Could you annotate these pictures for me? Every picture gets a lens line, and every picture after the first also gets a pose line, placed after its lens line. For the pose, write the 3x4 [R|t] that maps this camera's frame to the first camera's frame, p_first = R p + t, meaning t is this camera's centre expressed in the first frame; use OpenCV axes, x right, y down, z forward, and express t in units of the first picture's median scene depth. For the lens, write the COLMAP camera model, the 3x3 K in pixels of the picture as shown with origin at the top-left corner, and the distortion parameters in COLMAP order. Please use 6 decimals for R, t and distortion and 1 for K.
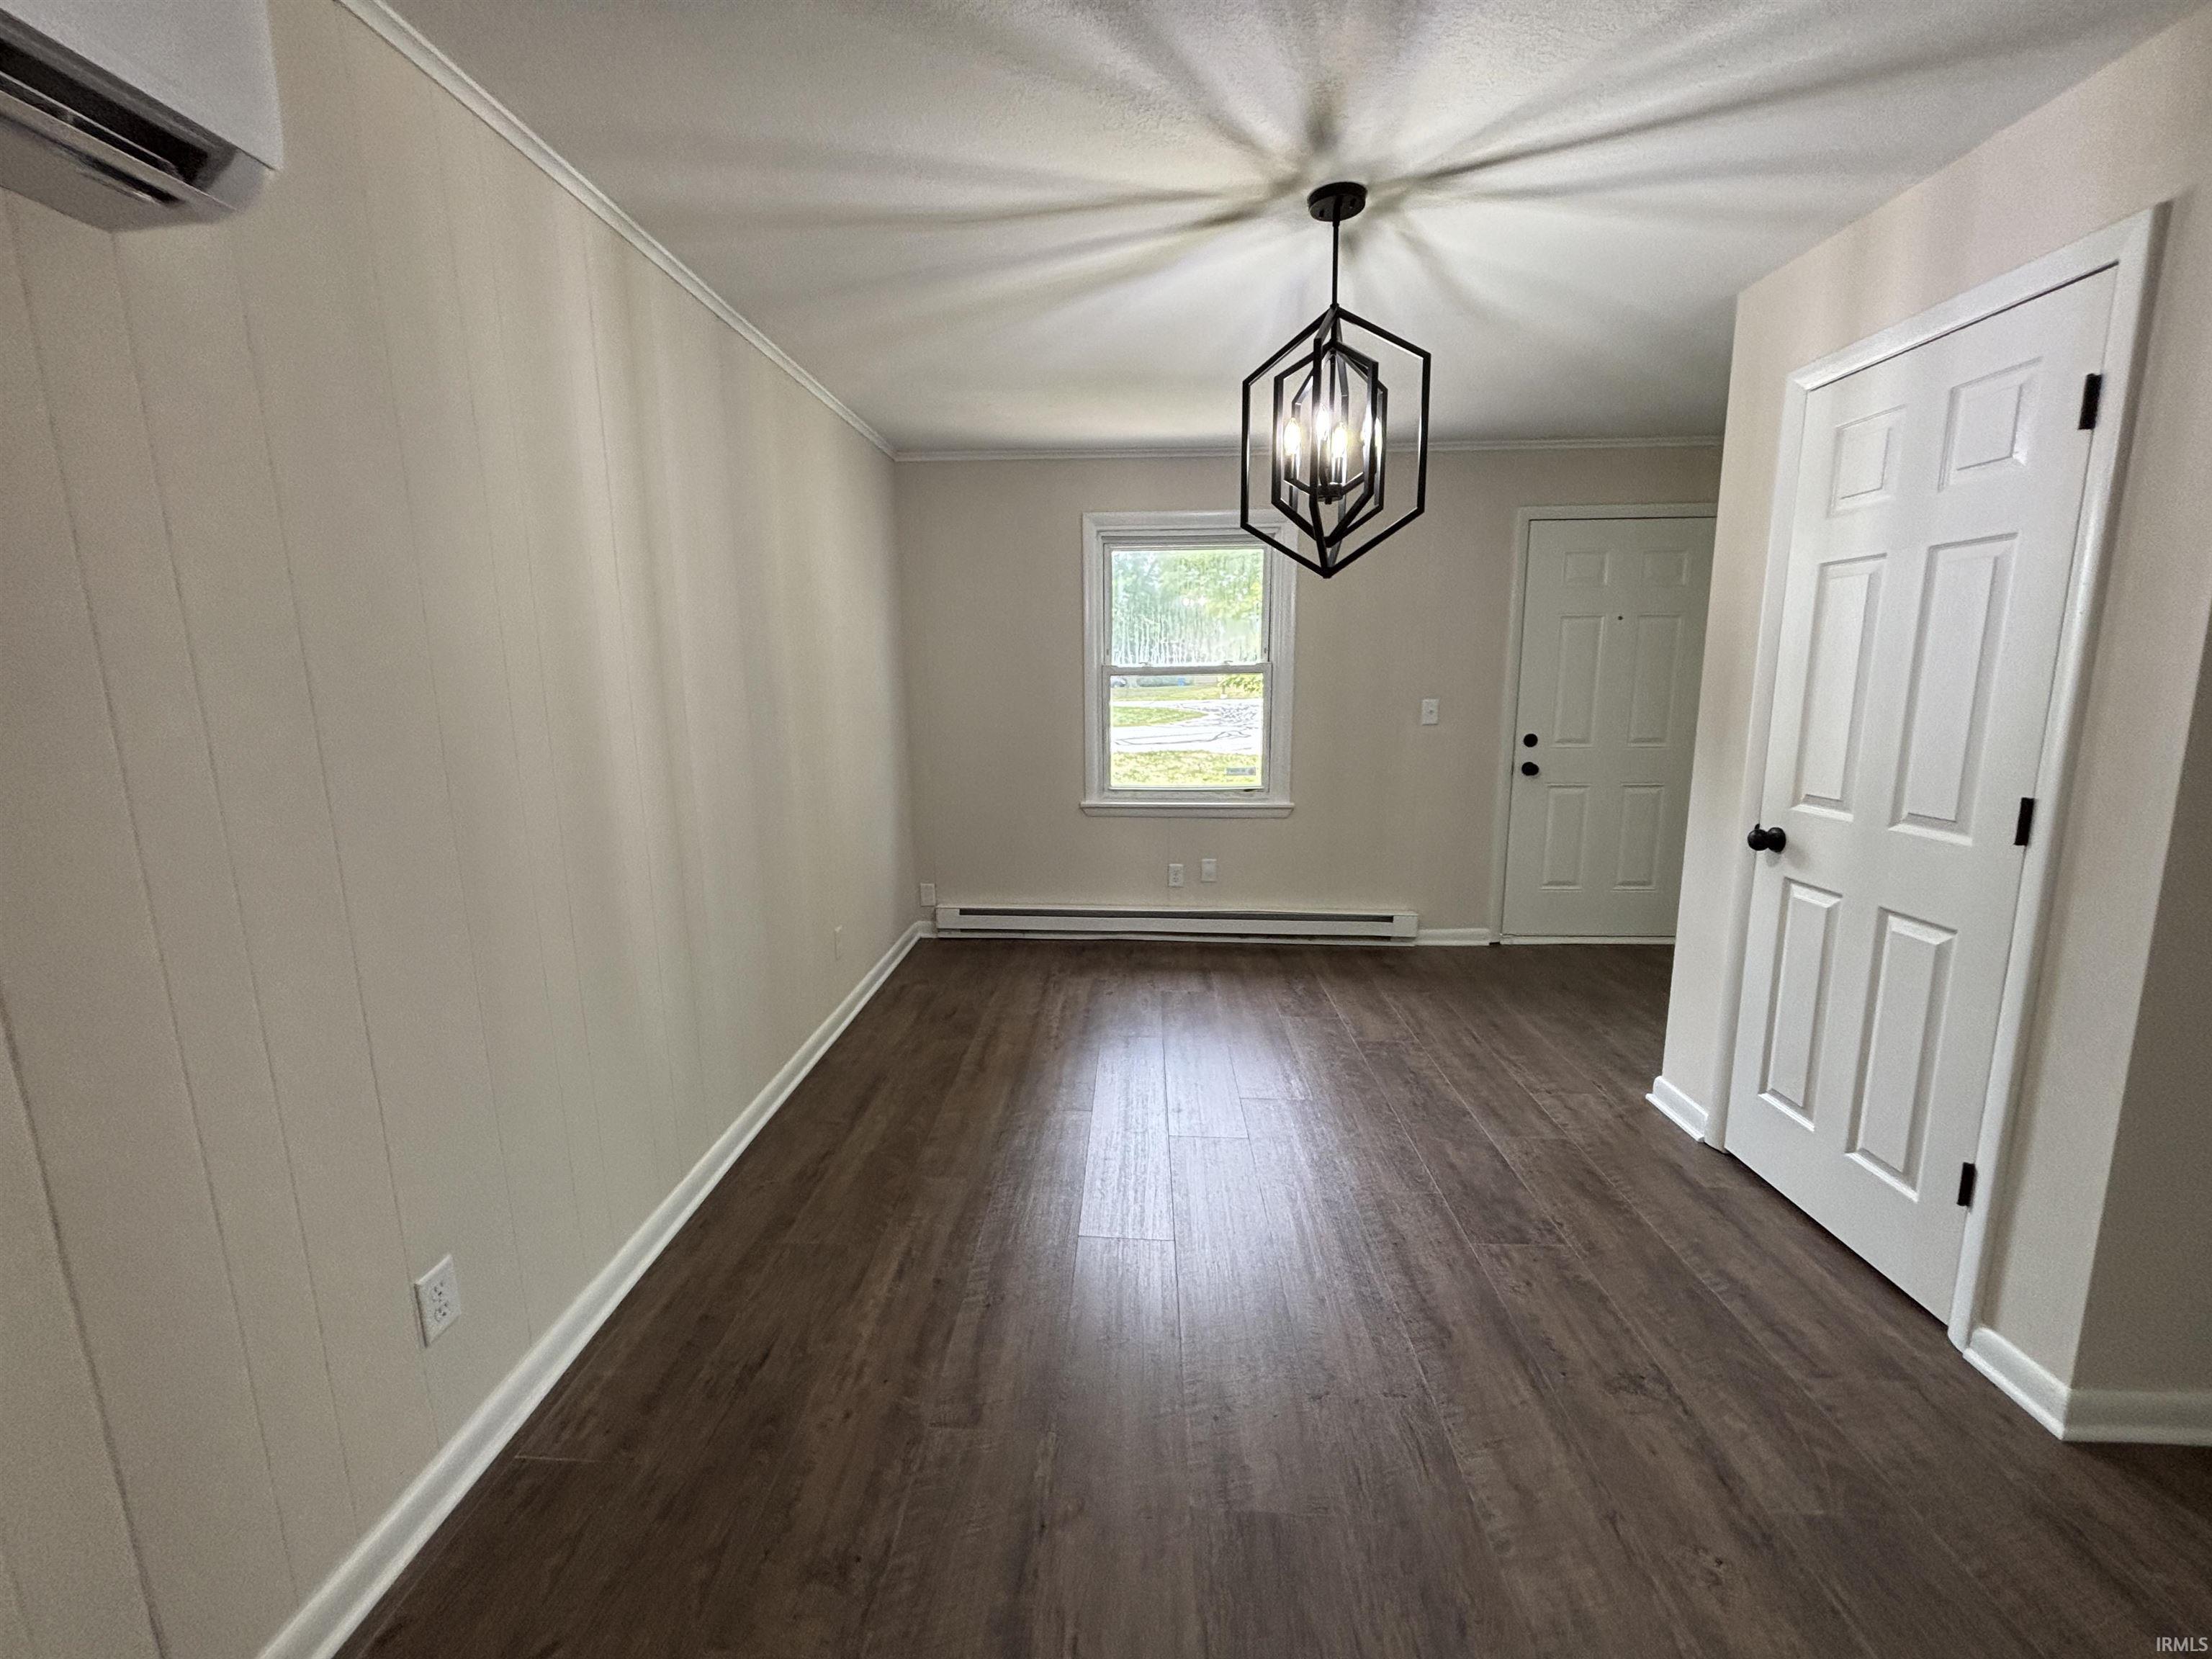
lens RADIAL K [[890.5, 0, 1085.6], [0, 890.5, 821.5], [0, 0, 1]] dist [0.008873, -0.003657]
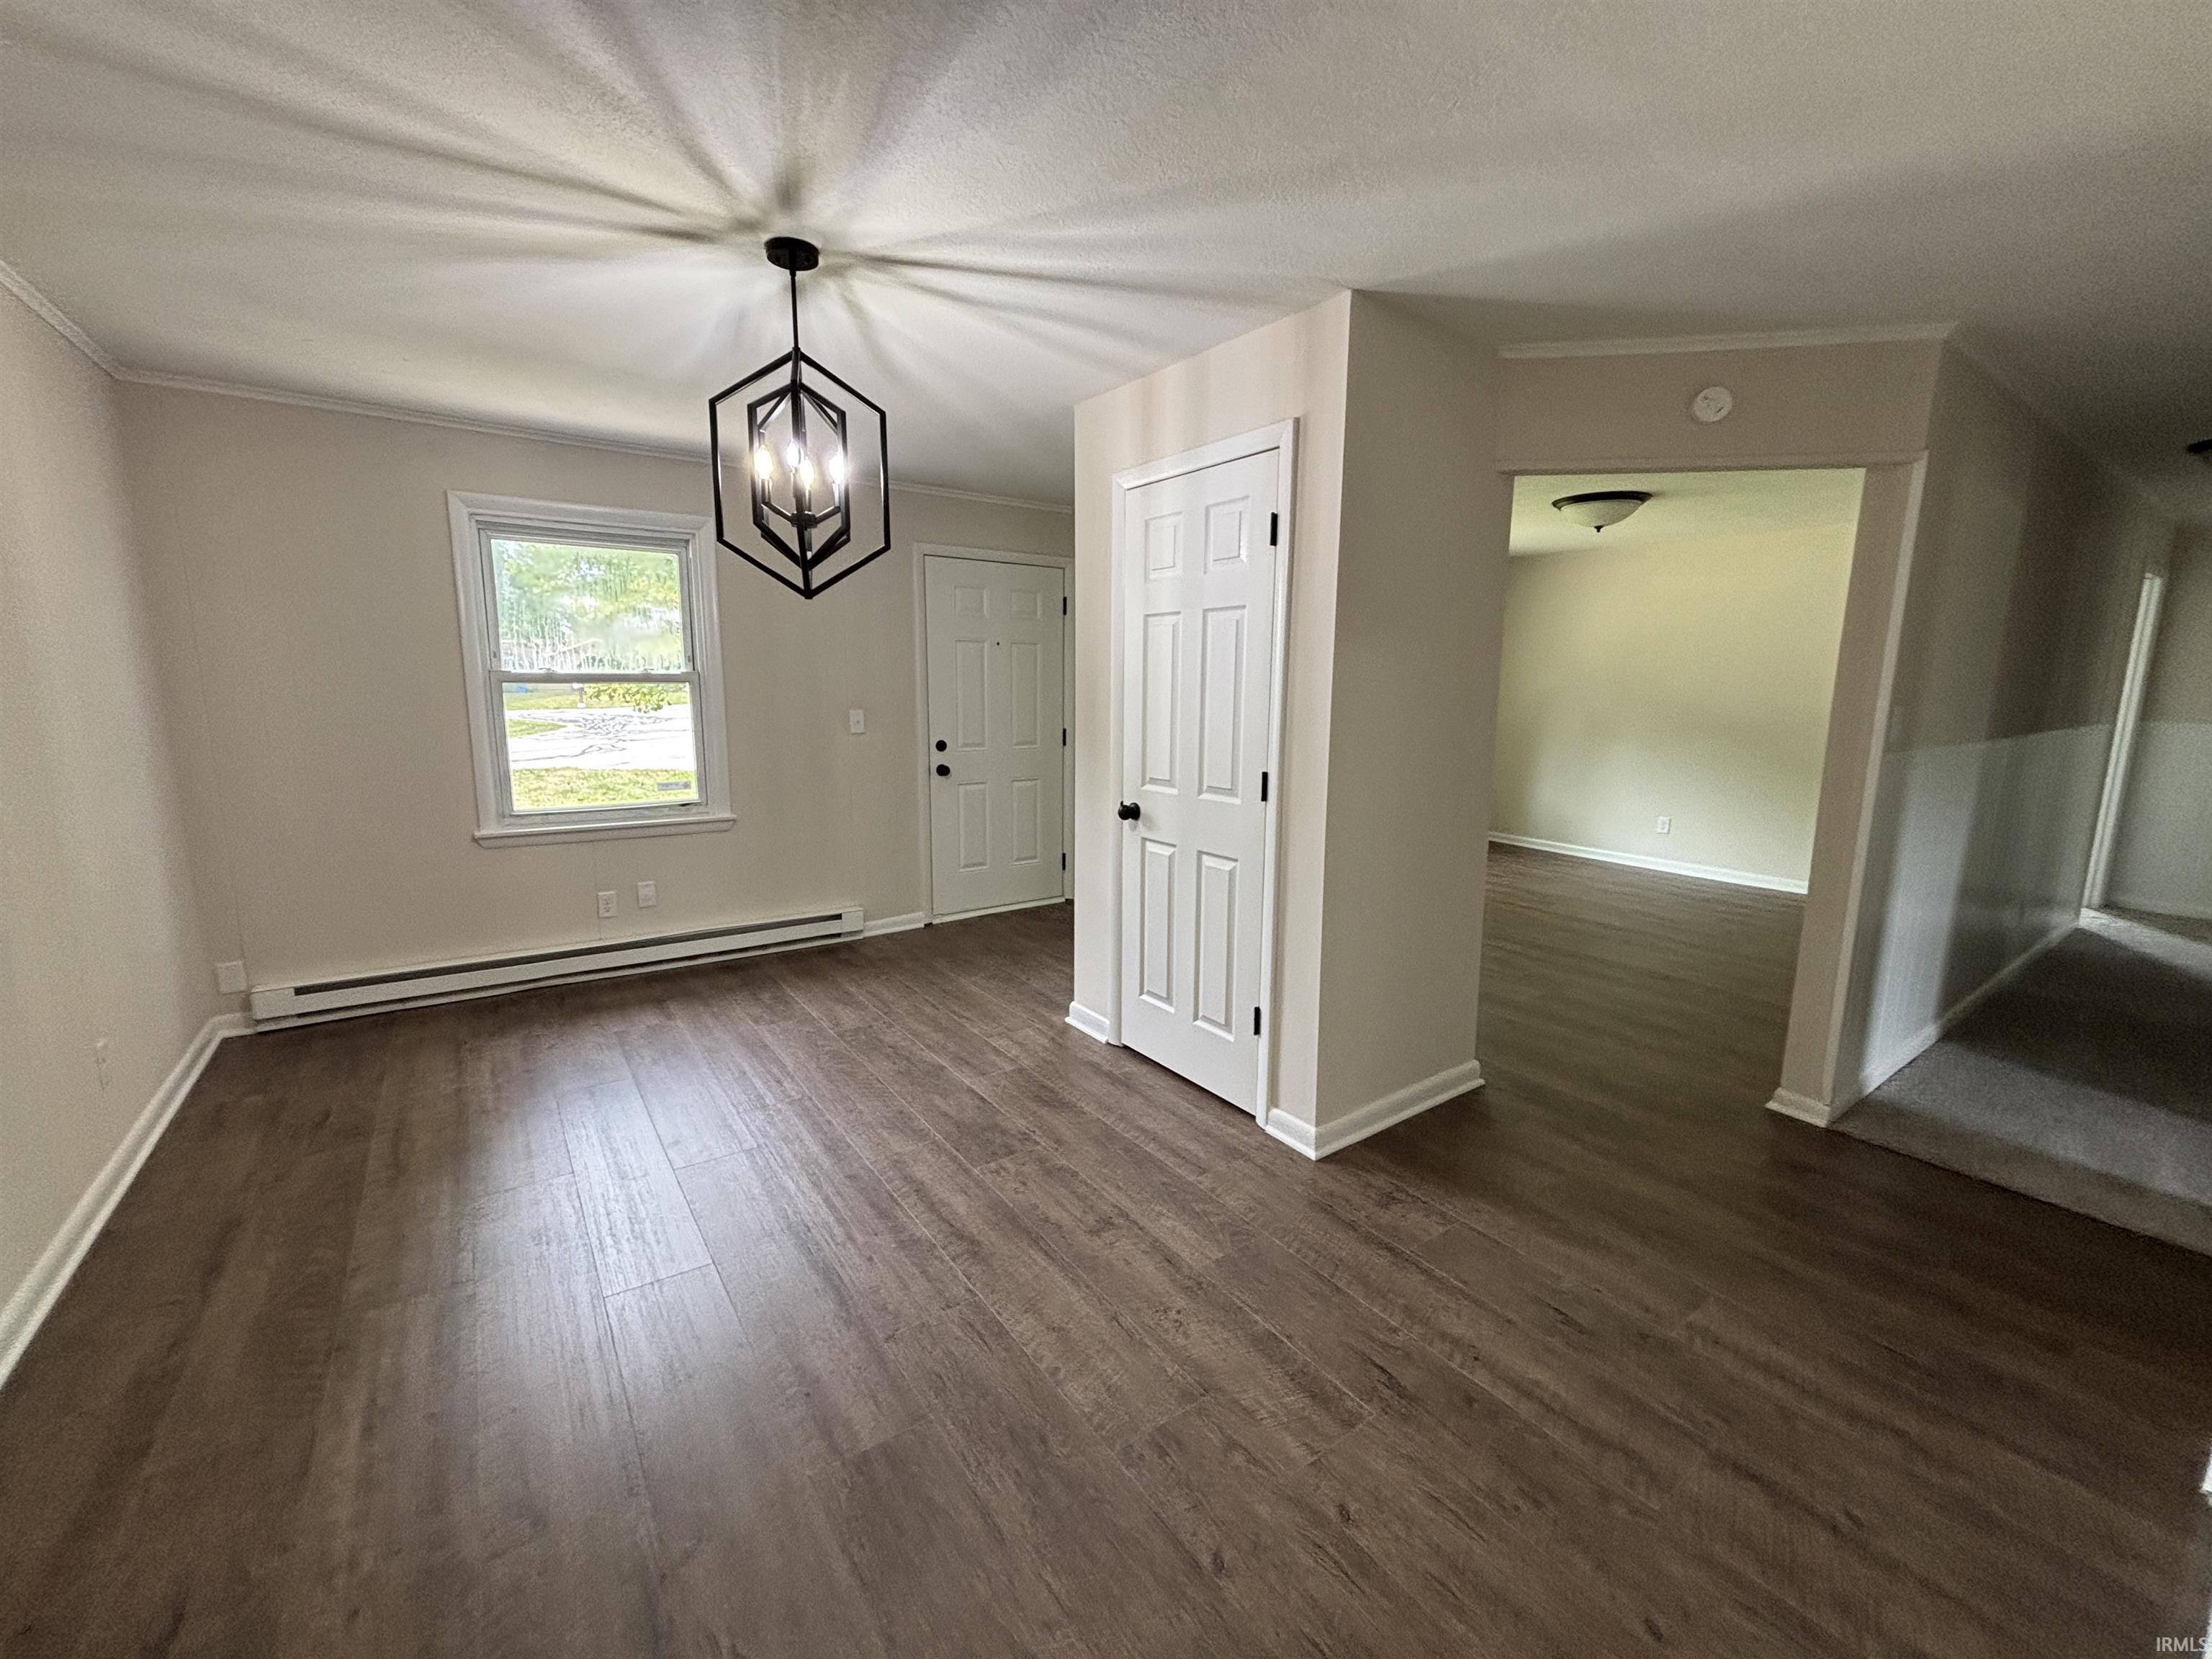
lens RADIAL K [[890.5, 0, 1085.6], [0, 890.5, 821.5], [0, 0, 1]] dist [0.008873, -0.003657]
pose [[0.784966, -0.081422, 0.614166, -0.135796], [0.087574, 0.995955, 0.020108, 0.001884], [-0.613319, 0.038001, 0.788921, -0.039869]]
